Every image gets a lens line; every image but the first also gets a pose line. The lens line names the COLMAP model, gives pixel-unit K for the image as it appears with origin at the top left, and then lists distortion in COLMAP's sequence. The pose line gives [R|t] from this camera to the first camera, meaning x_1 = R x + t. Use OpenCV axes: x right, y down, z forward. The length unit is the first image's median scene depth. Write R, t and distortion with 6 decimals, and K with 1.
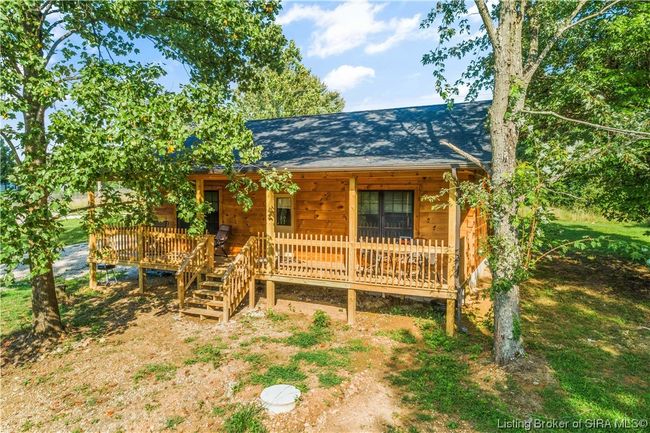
lens RADIAL K [[425.2, 0, 325.0], [0, 425.2, 216.5], [0, 0, 1]] dist [0.001995, 0.001389]
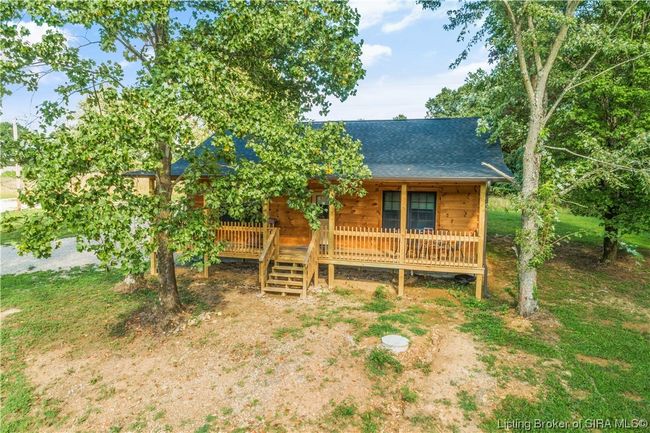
lens RADIAL K [[425.2, 0, 325.0], [0, 425.2, 216.5], [0, 0, 1]] dist [0.001995, 0.001389]
pose [[0.987463, -0.002423, 0.157832, -0.401216], [-0.003188, 0.999372, 0.035291, -0.039431], [-0.157818, -0.035351, 0.986835, -0.268575]]
